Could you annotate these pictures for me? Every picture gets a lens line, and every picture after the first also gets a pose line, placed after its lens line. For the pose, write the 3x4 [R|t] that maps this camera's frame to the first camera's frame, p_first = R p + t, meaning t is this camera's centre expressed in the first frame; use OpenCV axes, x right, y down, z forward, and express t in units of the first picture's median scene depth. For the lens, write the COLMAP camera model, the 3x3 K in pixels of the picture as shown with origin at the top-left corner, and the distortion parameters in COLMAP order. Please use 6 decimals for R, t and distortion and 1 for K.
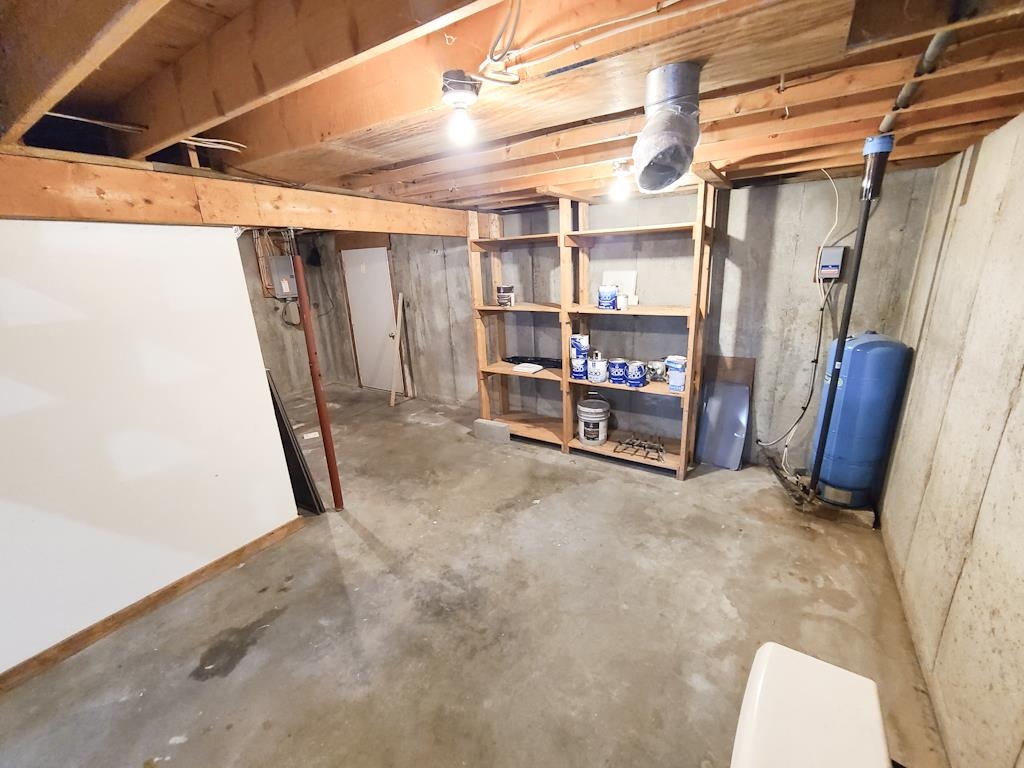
lens RADIAL K [[437.5, 0, 527.7], [0, 437.5, 389.0], [0, 0, 1]] dist [-0.000059, -0.003743]
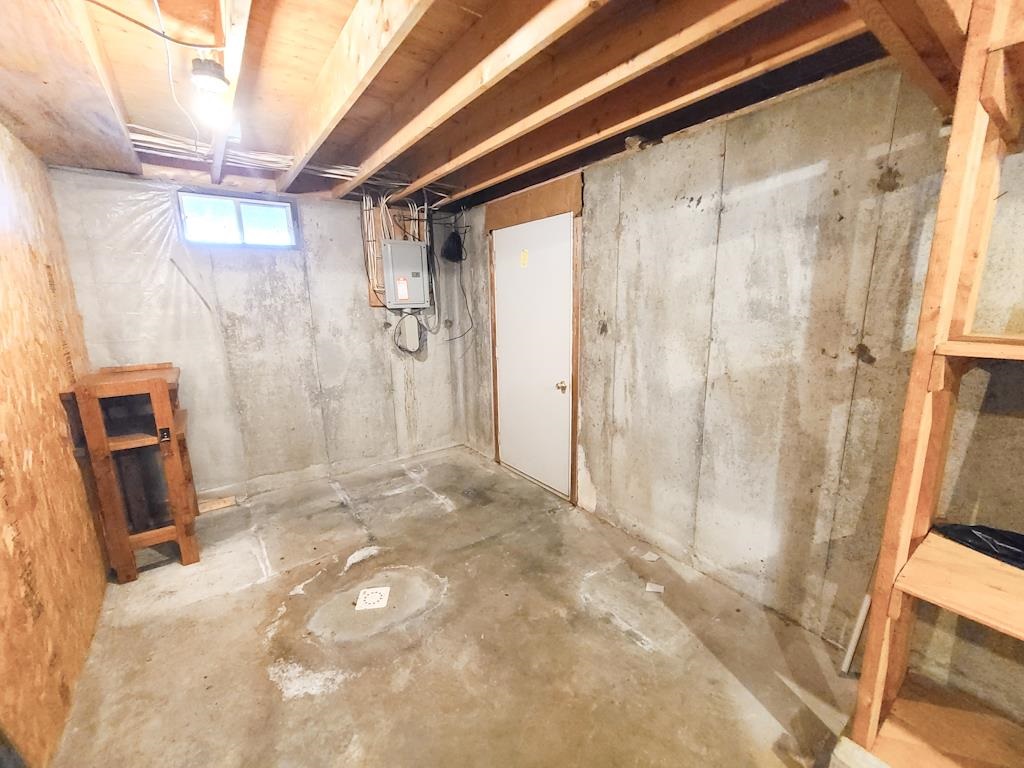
lens RADIAL K [[437.5, 0, 527.7], [0, 437.5, 389.0], [0, 0, 1]] dist [-0.000059, -0.003743]
pose [[0.939525, 0.095864, -0.328791, -0.176675], [-0.118735, 0.991658, -0.050156, -0.087831], [0.321240, 0.086162, 0.943070, 0.497866]]
